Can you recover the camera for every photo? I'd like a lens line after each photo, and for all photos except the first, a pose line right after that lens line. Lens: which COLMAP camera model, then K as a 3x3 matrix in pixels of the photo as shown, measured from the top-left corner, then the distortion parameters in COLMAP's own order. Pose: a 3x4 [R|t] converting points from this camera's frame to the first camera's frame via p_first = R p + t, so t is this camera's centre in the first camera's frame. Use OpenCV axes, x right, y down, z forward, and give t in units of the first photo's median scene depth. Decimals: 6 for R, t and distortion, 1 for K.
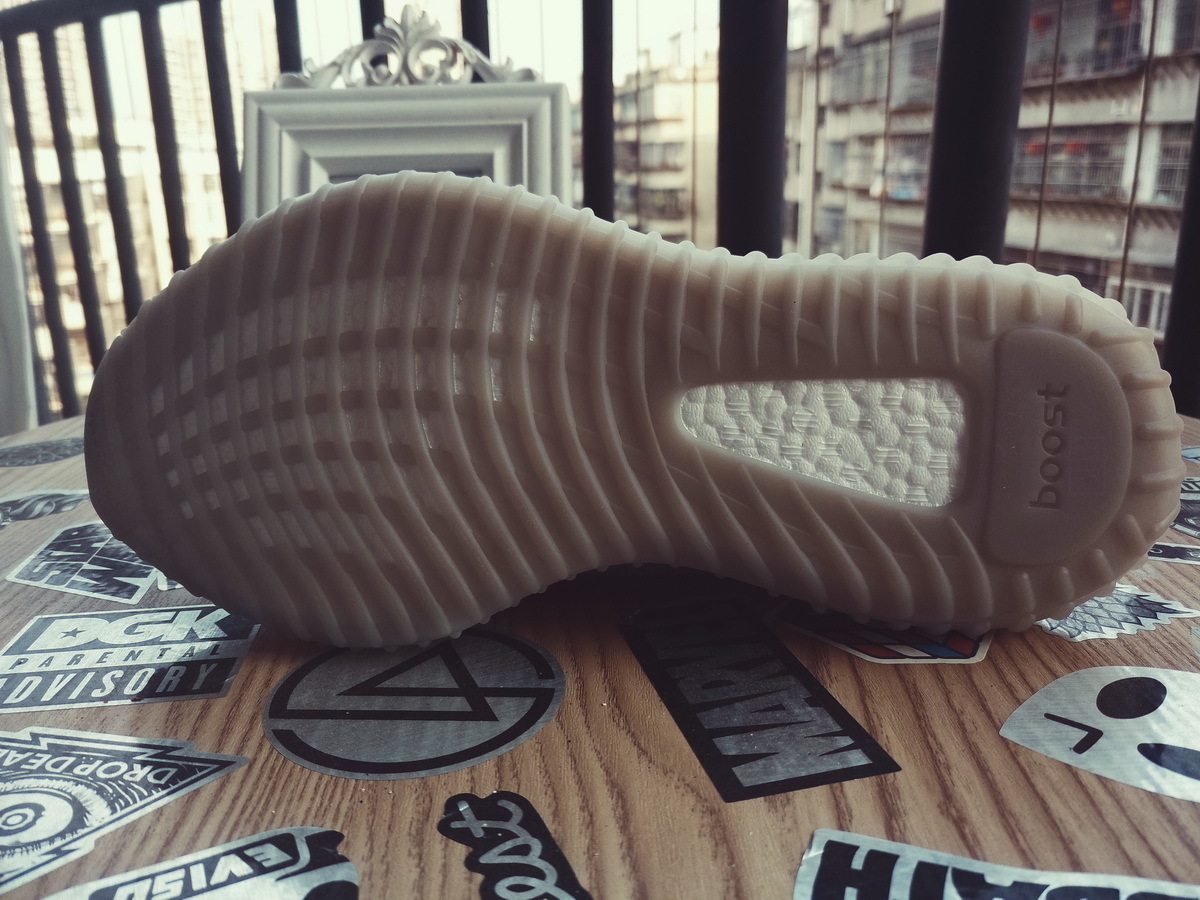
lens RADIAL K [[965.0, 0, 598.0], [0, 965.0, 444.6], [0, 0, 1]] dist [0.002505, 0.004254]
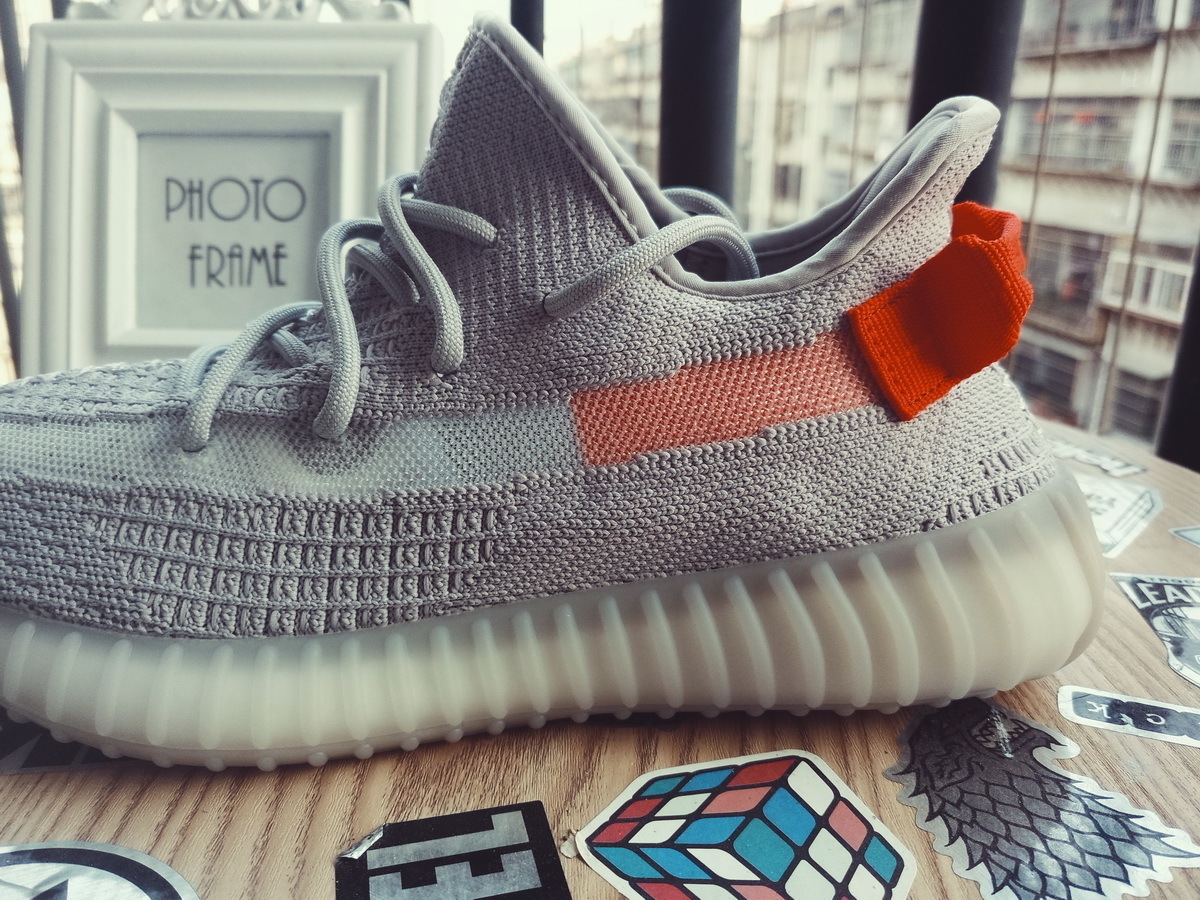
lens RADIAL K [[972.2, 0, 604.9], [0, 972.2, 449.8], [0, 0, 1]] dist [0.001215, 0.001792]
pose [[0.999560, 0.026301, 0.013734, 0.200910], [-0.026877, 0.998688, 0.043582, -0.129635], [-0.012569, -0.043932, 0.998955, 0.376745]]
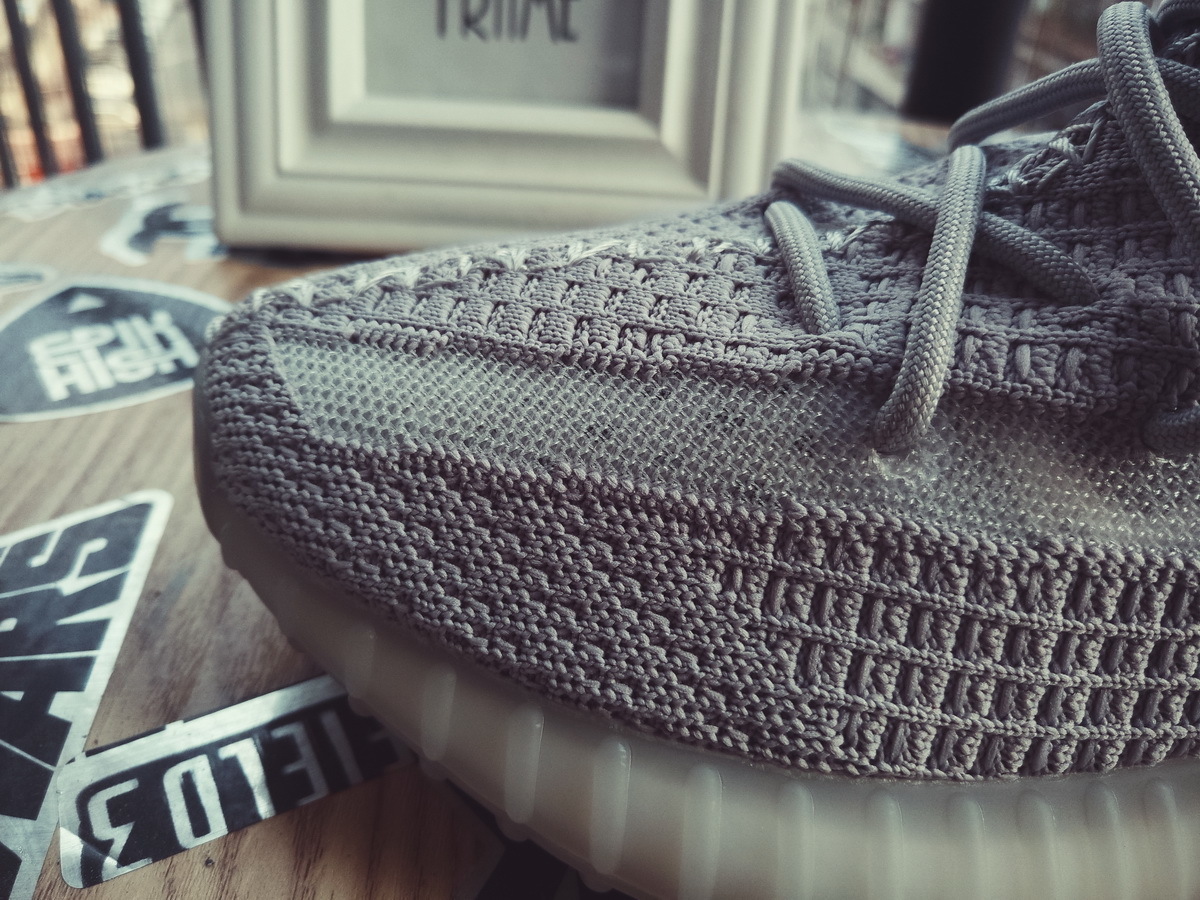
lens RADIAL K [[1008.3, 0, 598.9], [0, 1008.3, 427.8], [0, 0, 1]] dist [-0.027723, -0.003702]
pose [[0.997684, 0.060306, 0.031467, -0.294223], [-0.066811, 0.955681, 0.286725, -0.221683], [-0.012781, -0.288163, 0.957496, 0.761039]]
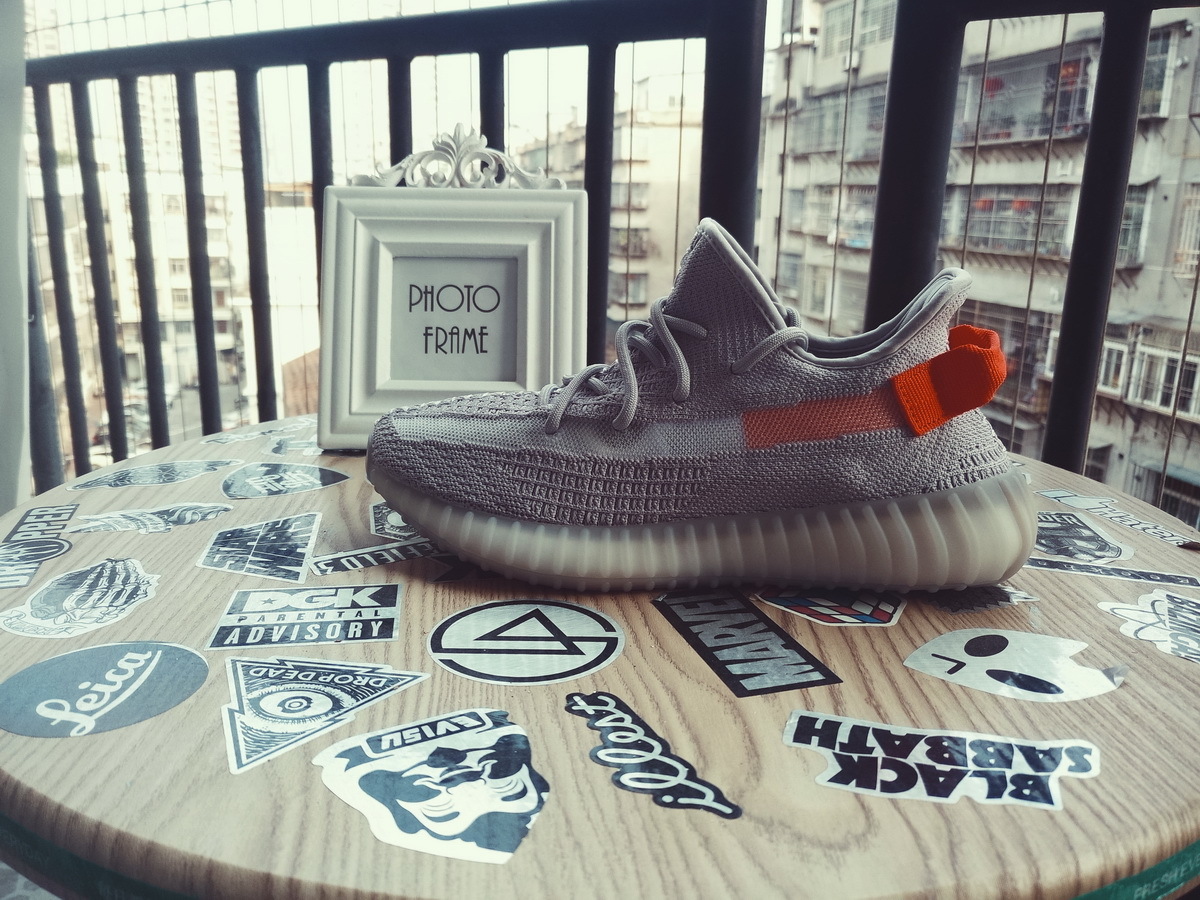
lens RADIAL K [[956.0, 0, 599.9], [0, 956.0, 449.6], [0, 0, 1]] dist [-0.000953, 0.004810]
pose [[0.997716, 0.025297, 0.062640, -0.166828], [-0.023373, 0.999238, -0.031267, 0.005168], [-0.063383, 0.029732, 0.997546, -0.480556]]
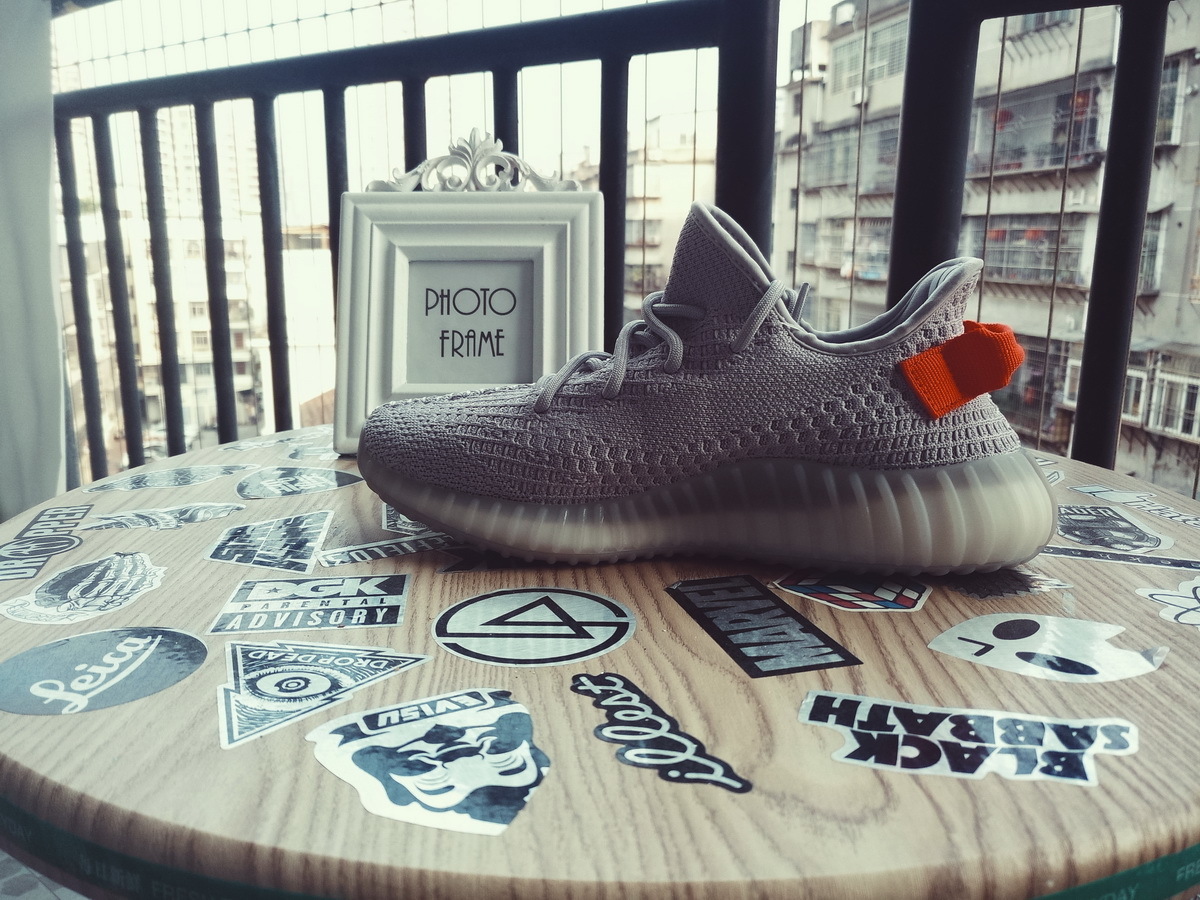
lens RADIAL K [[956.7, 0, 599.1], [0, 956.7, 451.7], [0, 0, 1]] dist [0.002525, -0.000890]
pose [[0.999475, 0.017250, 0.027439, -0.128159], [-0.015454, 0.997805, -0.064388, 0.084468], [-0.028489, 0.063930, 0.997548, -0.440049]]
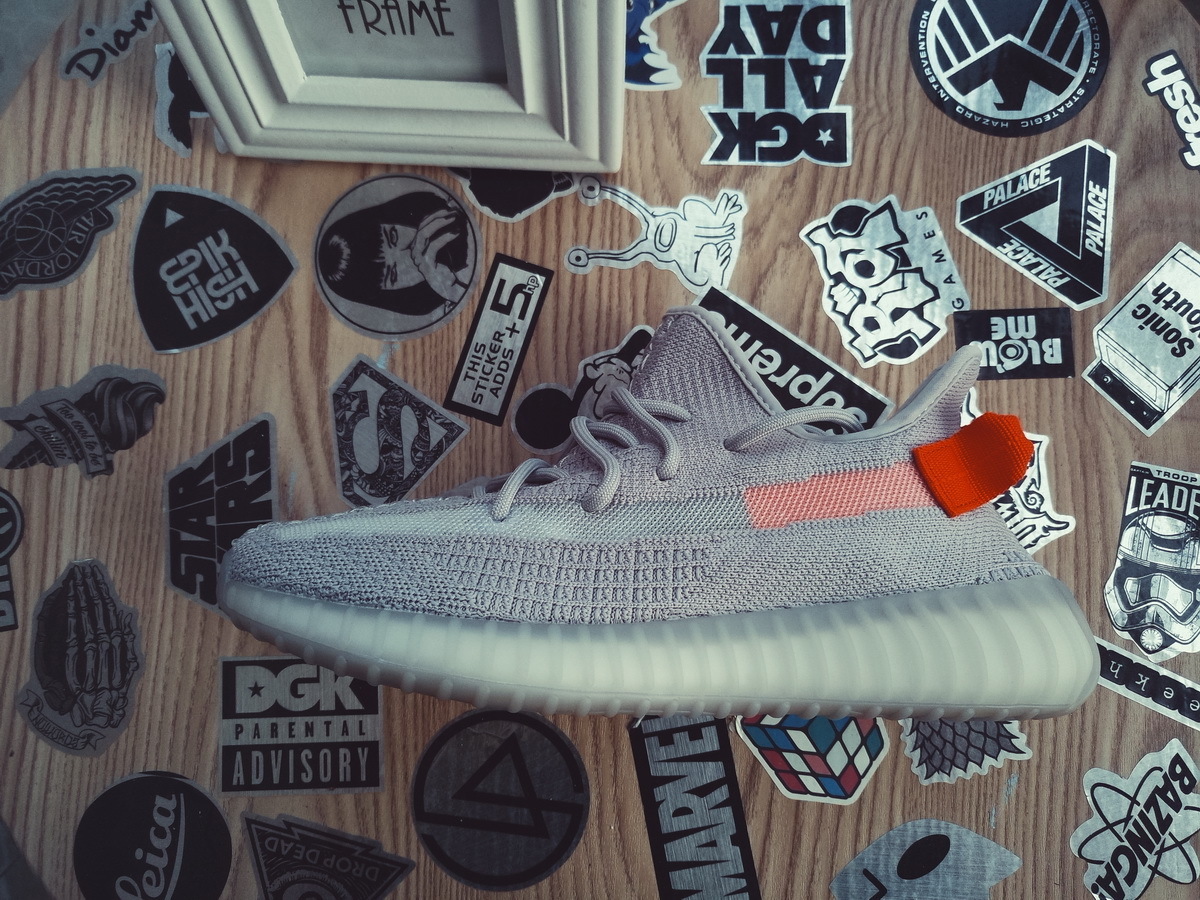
lens RADIAL K [[938.0, 0, 607.7], [0, 938.0, 451.4], [0, 0, 1]] dist [0.003167, -0.002754]
pose [[0.997891, 0.064637, -0.005897, -0.031747], [-0.019066, 0.378762, 0.925298, -1.387243], [0.062042, -0.923234, 0.379196, 0.910592]]
